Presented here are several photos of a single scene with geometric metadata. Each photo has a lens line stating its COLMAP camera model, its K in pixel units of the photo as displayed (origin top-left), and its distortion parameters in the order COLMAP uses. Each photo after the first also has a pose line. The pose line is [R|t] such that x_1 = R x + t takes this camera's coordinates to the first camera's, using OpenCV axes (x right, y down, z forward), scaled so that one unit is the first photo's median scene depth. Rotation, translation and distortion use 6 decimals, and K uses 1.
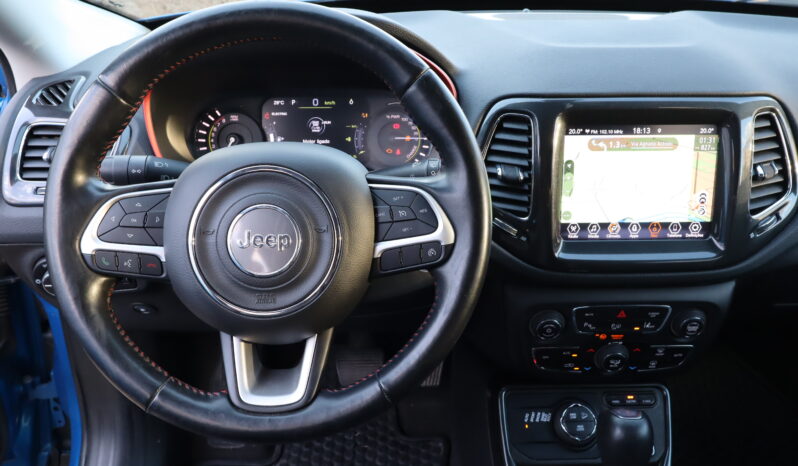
lens RADIAL K [[631.3, 0, 401.6], [0, 631.3, 232.0], [0, 0, 1]] dist [0.001350, -0.000001]
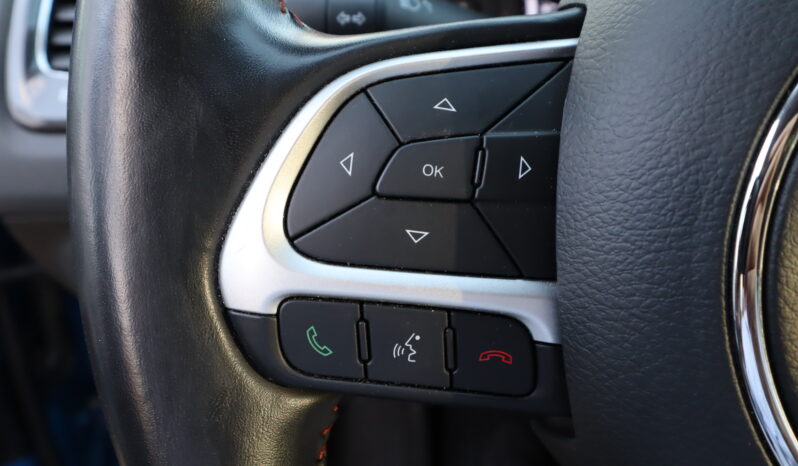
lens RADIAL K [[631.3, 0, 401.6], [0, 631.3, 232.0], [0, 0, 1]] dist [0.001350, -0.000001]
pose [[0.994790, 0.021690, -0.099610, -0.315882], [-0.013628, 0.996628, 0.080916, -0.011192], [0.101029, -0.079137, 0.991731, 0.585577]]
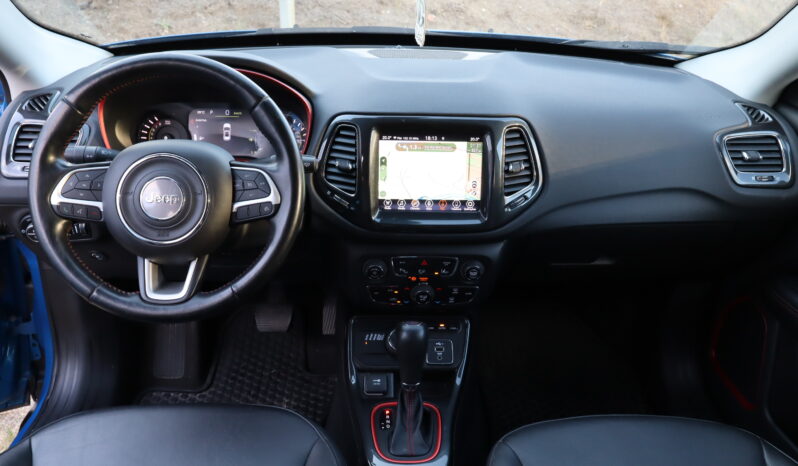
lens RADIAL K [[631.3, 0, 401.6], [0, 631.3, 232.0], [0, 0, 1]] dist [0.001350, -0.000001]
pose [[0.999603, 0.021223, 0.018522, 0.283544], [-0.021105, 0.999756, -0.006533, 0.073606], [-0.018657, 0.006139, 0.999807, -0.496829]]
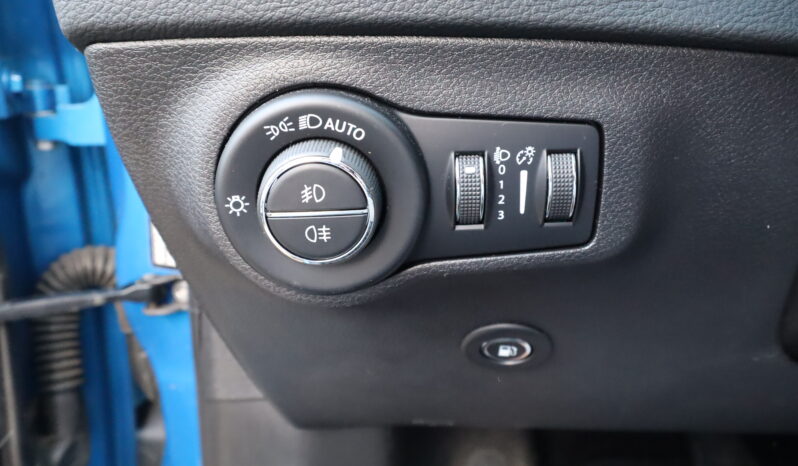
lens RADIAL K [[643.5, 0, 408.1], [0, 643.5, 234.2], [0, 0, 1]] dist [-0.005735, -0.001837]
pose [[0.997611, -0.009327, -0.068450, -0.509837], [-0.000549, 0.989743, -0.142861, 0.131473], [0.069080, 0.142557, 0.987373, 0.782906]]
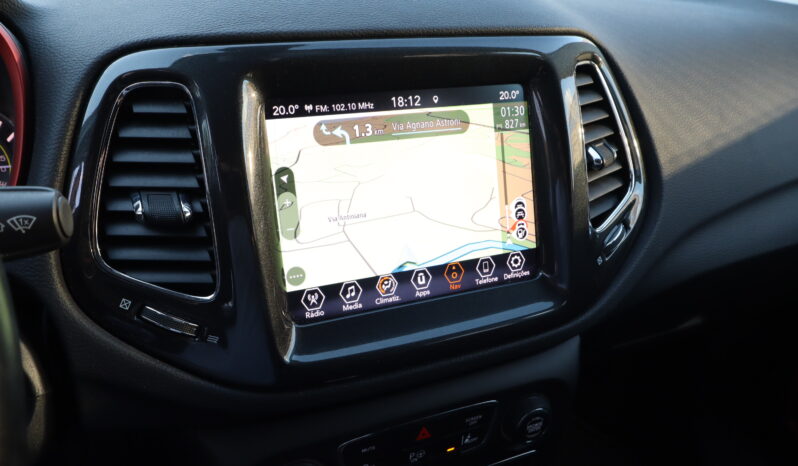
lens RADIAL K [[631.3, 0, 401.6], [0, 631.3, 232.0], [0, 0, 1]] dist [0.001350, -0.000001]
pose [[0.926220, -0.133074, 0.352714, 0.167709], [0.157637, 0.986616, -0.041716, -0.026918], [-0.342442, 0.094239, 0.934801, 0.497653]]
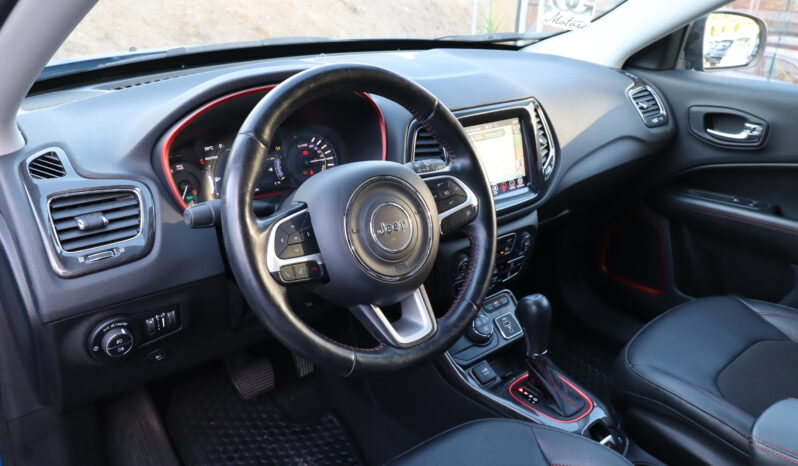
lens RADIAL K [[631.3, 0, 401.6], [0, 631.3, 232.0], [0, 0, 1]] dist [0.001350, -0.000001]
pose [[0.778174, -0.225563, 0.586146, -0.776151], [0.250082, 0.967387, 0.040262, -0.022043], [-0.576111, 0.115254, 0.809205, -0.130715]]
